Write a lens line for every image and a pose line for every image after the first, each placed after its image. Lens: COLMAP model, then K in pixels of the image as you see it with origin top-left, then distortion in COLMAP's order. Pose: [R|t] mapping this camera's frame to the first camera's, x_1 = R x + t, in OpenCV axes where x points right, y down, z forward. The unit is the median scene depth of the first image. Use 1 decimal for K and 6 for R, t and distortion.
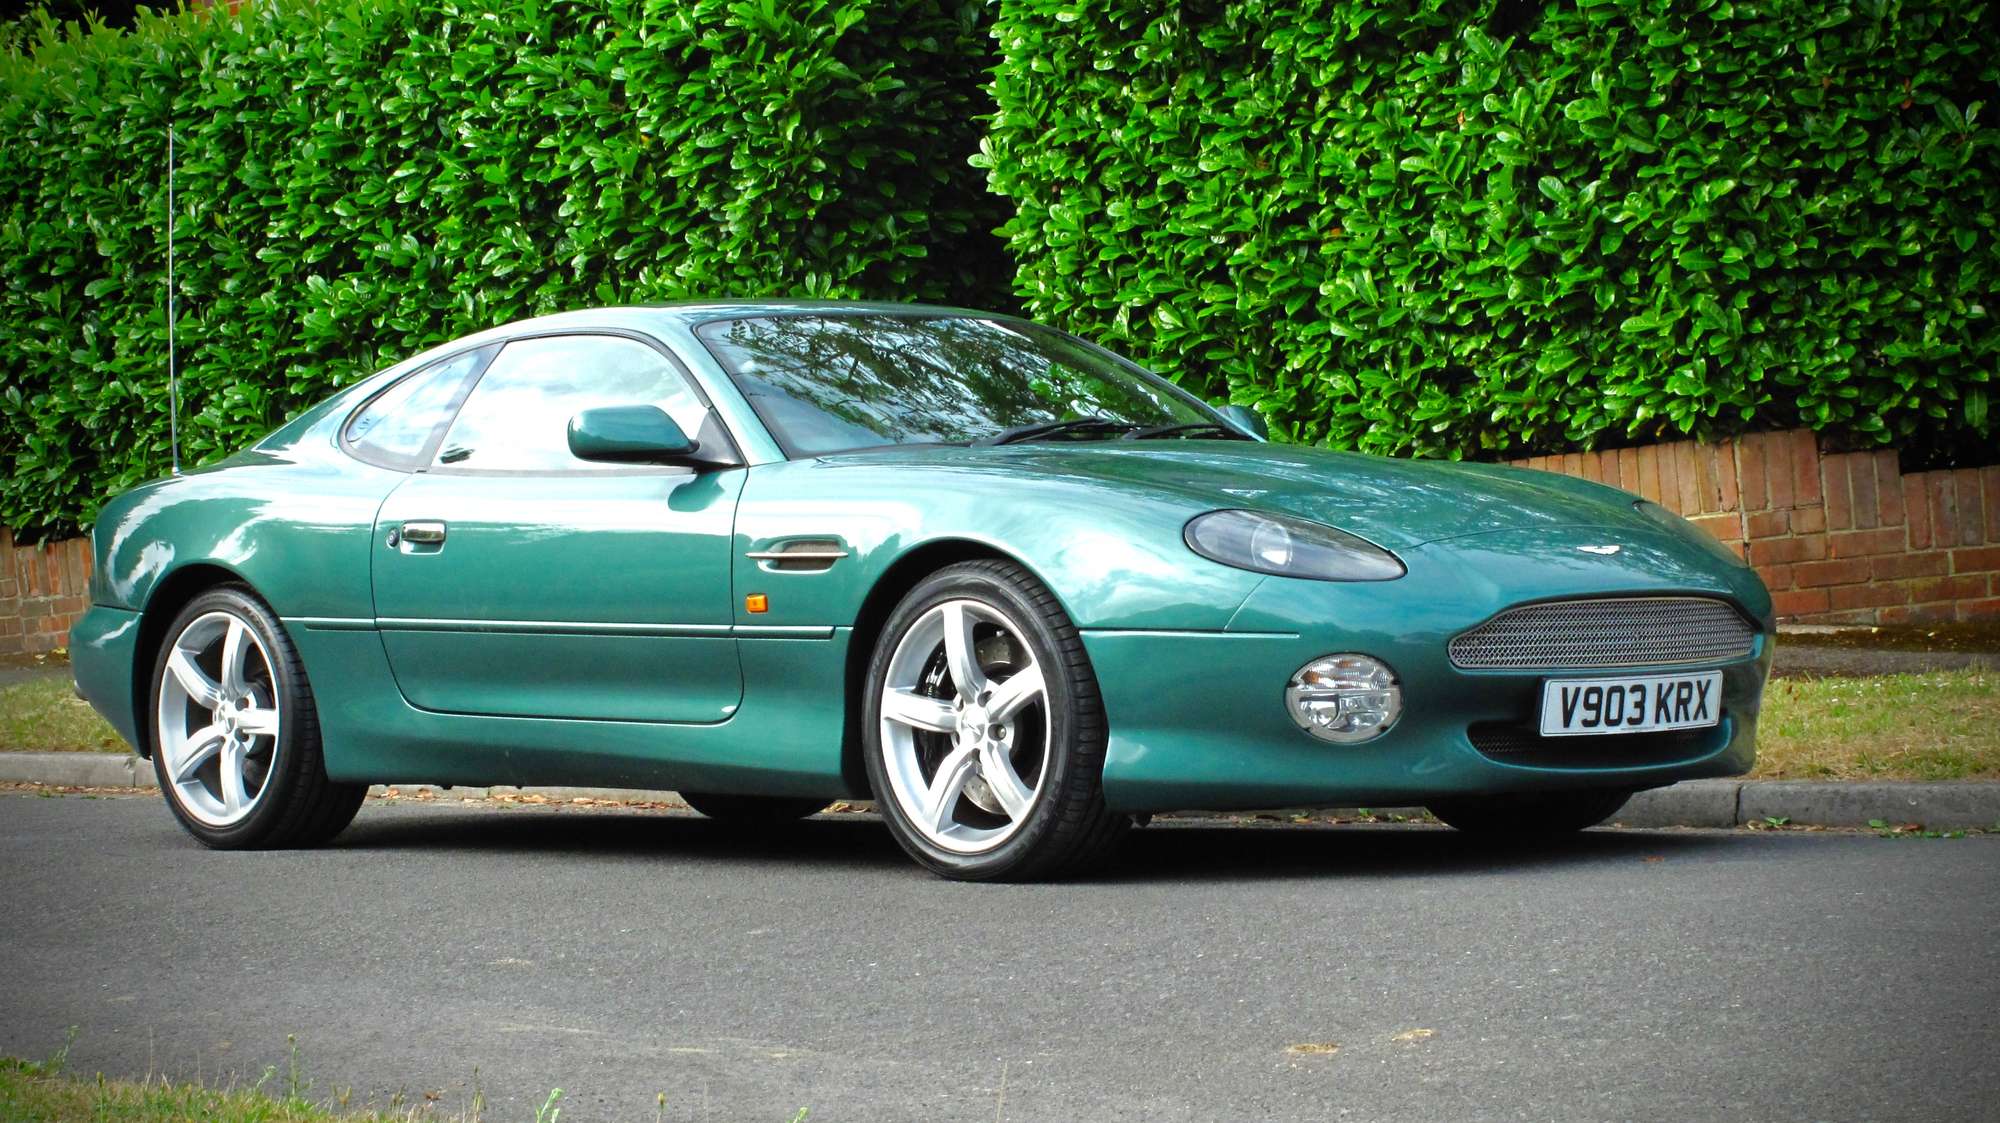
lens RADIAL K [[5277.7, 0, 993.7], [0, 5277.7, 562.5], [0, 0, 1]] dist [-0.133726, 0.000000]
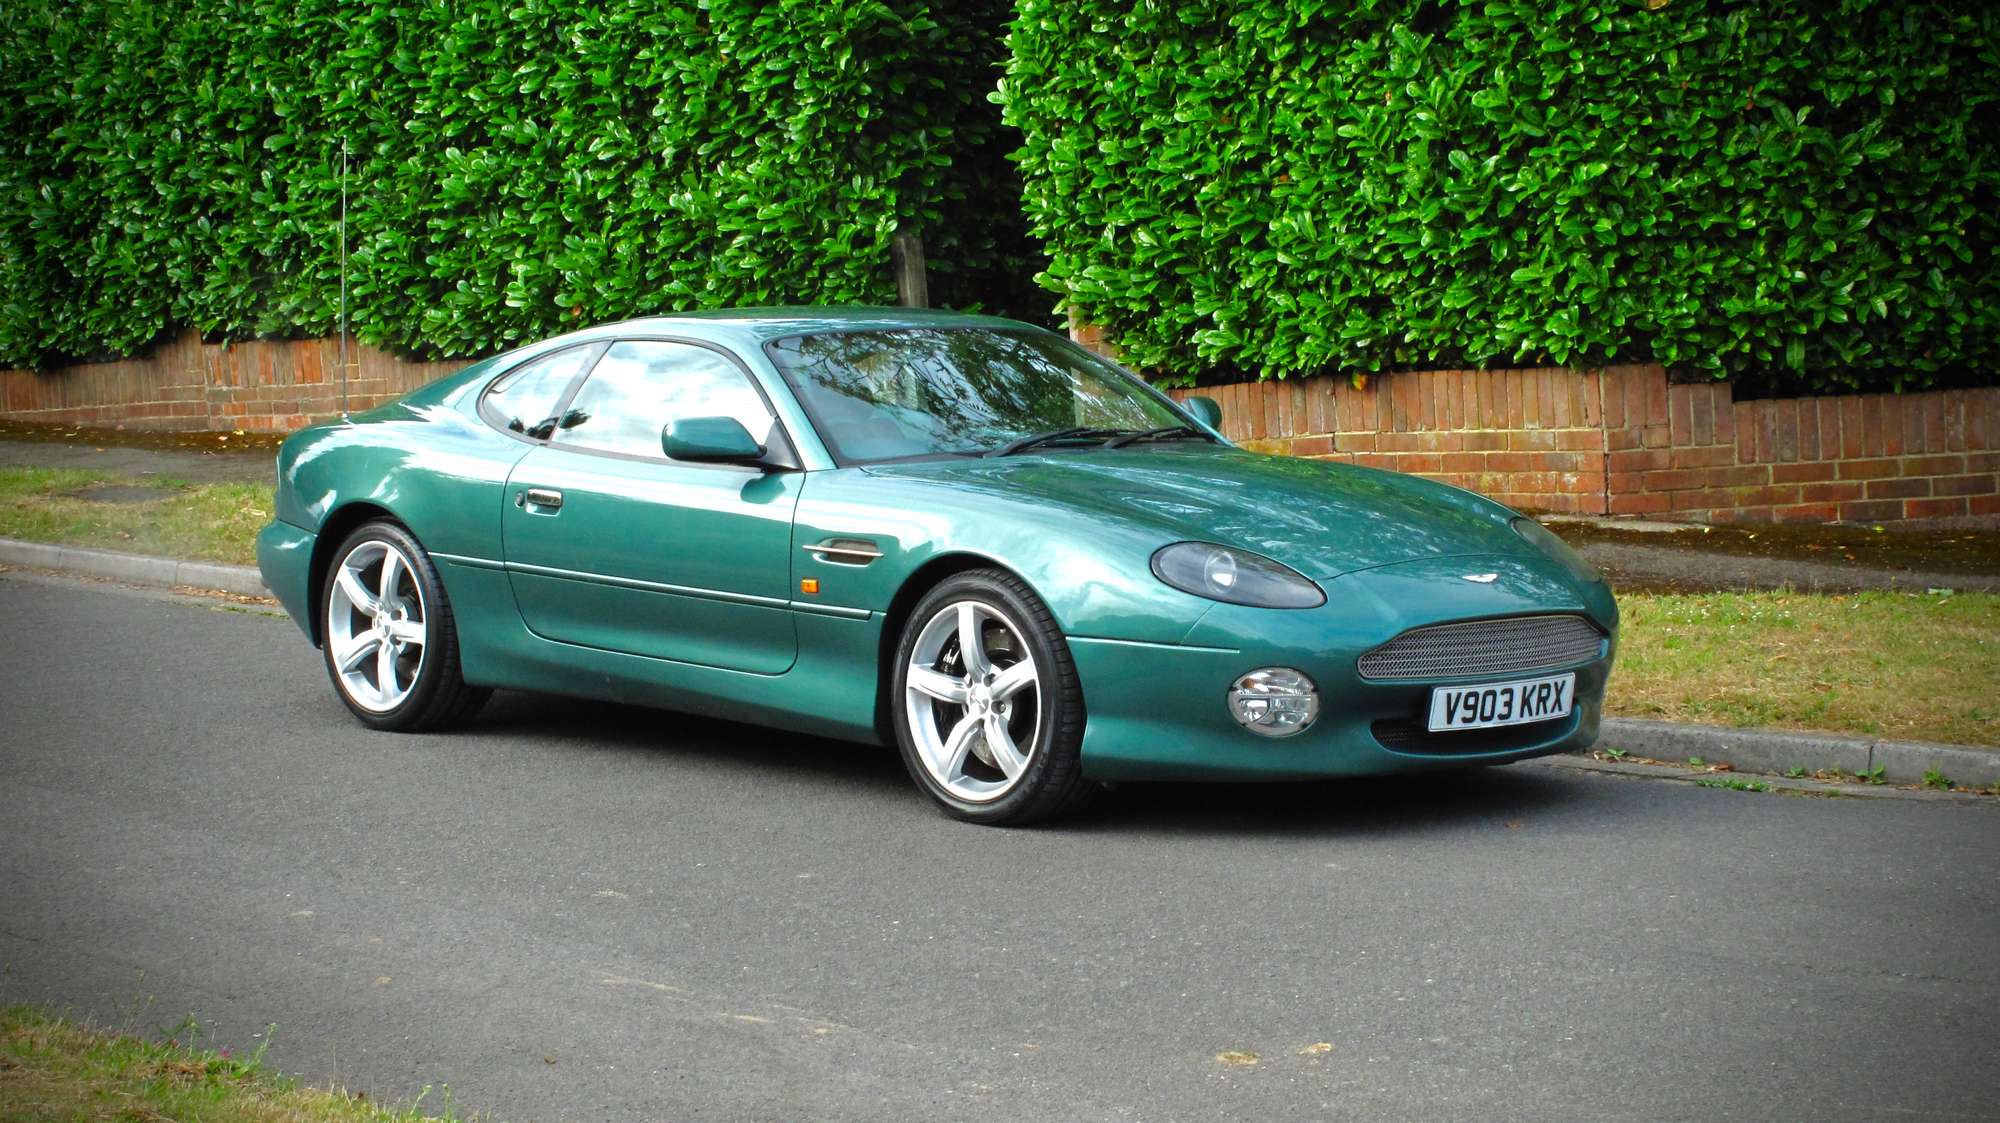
lens RADIAL K [[4360.7, 0, 1006.0], [0, 4360.7, 559.9], [0, 0, 1]] dist [-0.116343, 0.000000]
pose [[0.999641, 0.026541, 0.003668, -0.001544], [-0.026749, 0.996496, 0.079247, -0.056628], [-0.001551, -0.079317, 0.996848, -0.024031]]
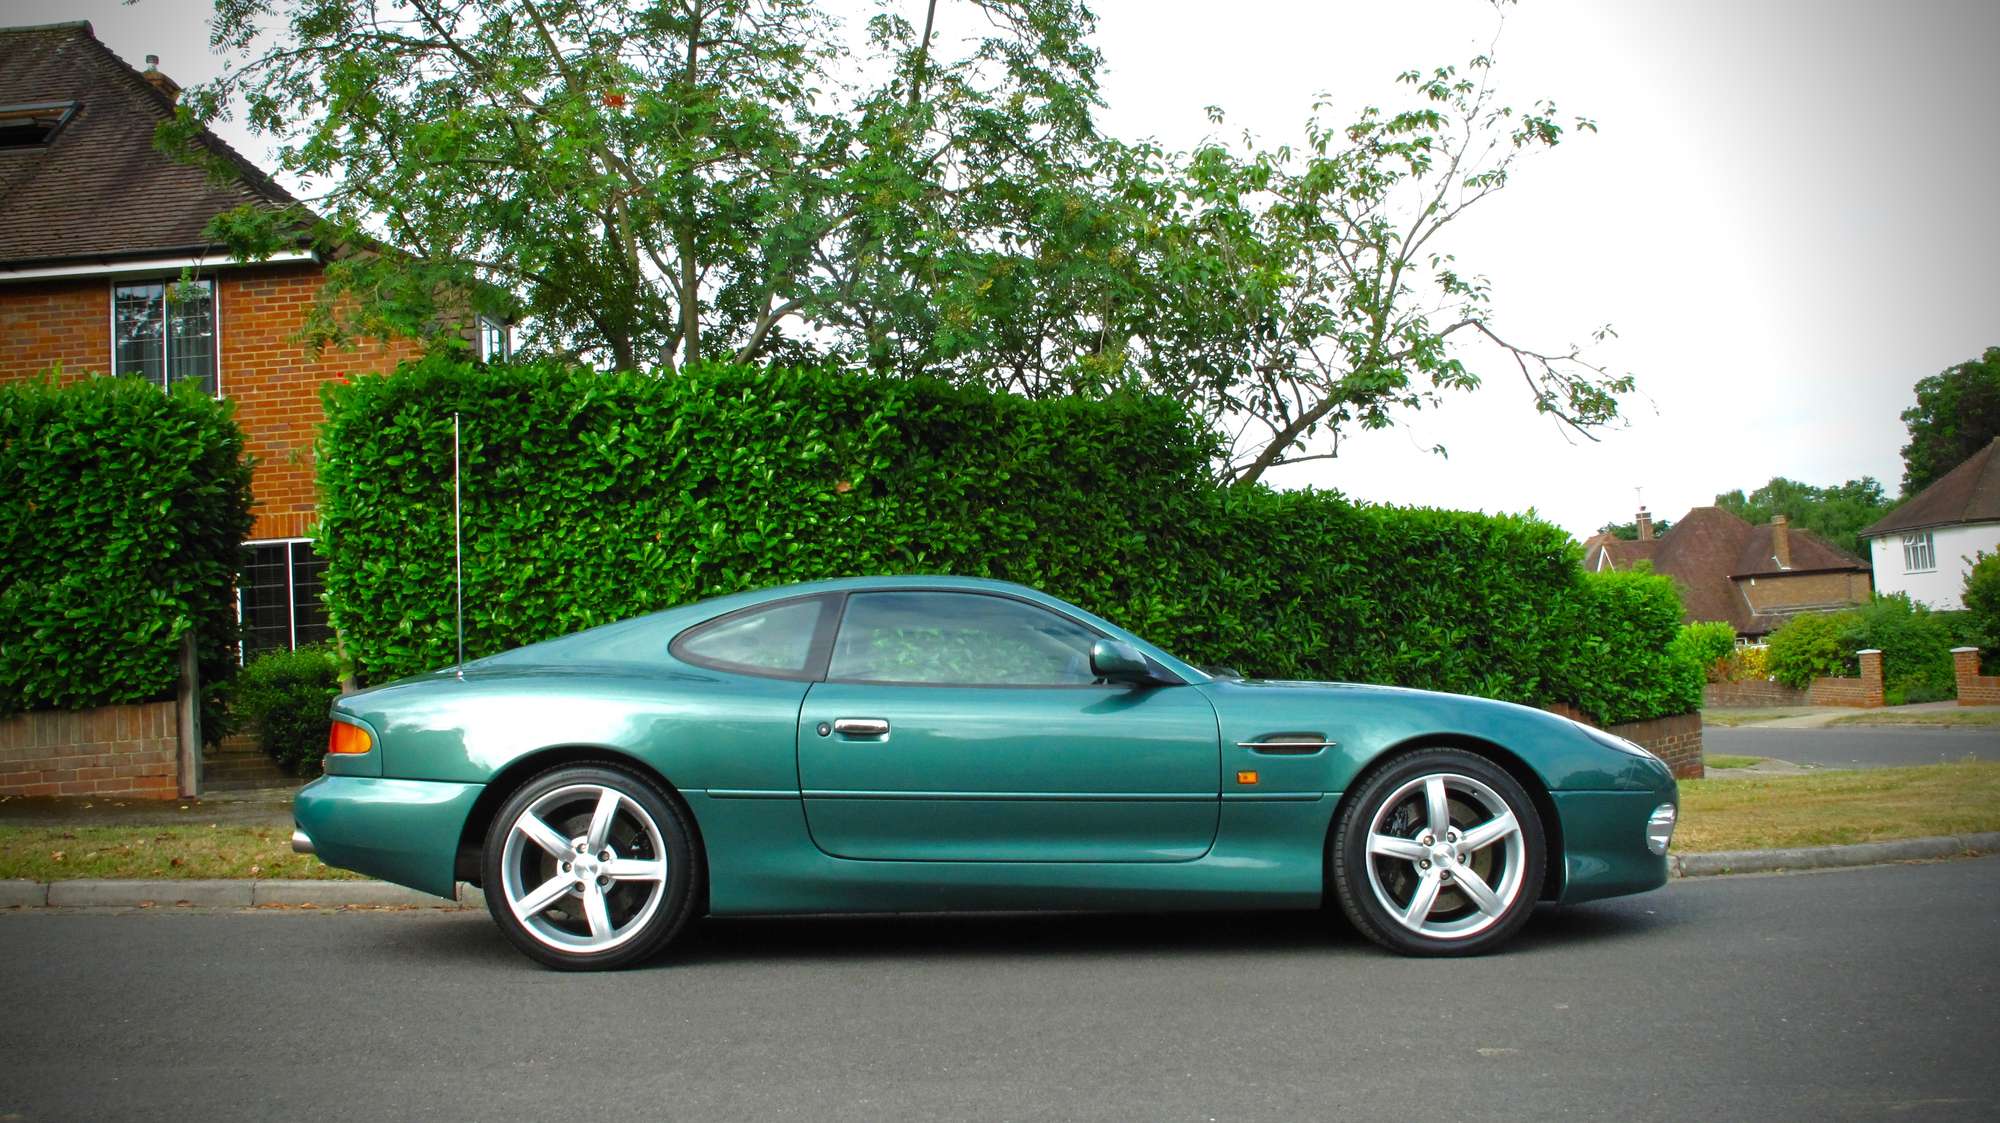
lens RADIAL K [[1682.7, 0, 1009.3], [0, 1682.7, 555.5], [0, 0, 1]] dist [-0.130072, 0.007399]
pose [[0.658098, 0.102182, 0.745966, -0.306540], [-0.004729, 0.991290, -0.131615, 0.005443], [-0.752918, 0.083088, 0.652849, 0.510686]]
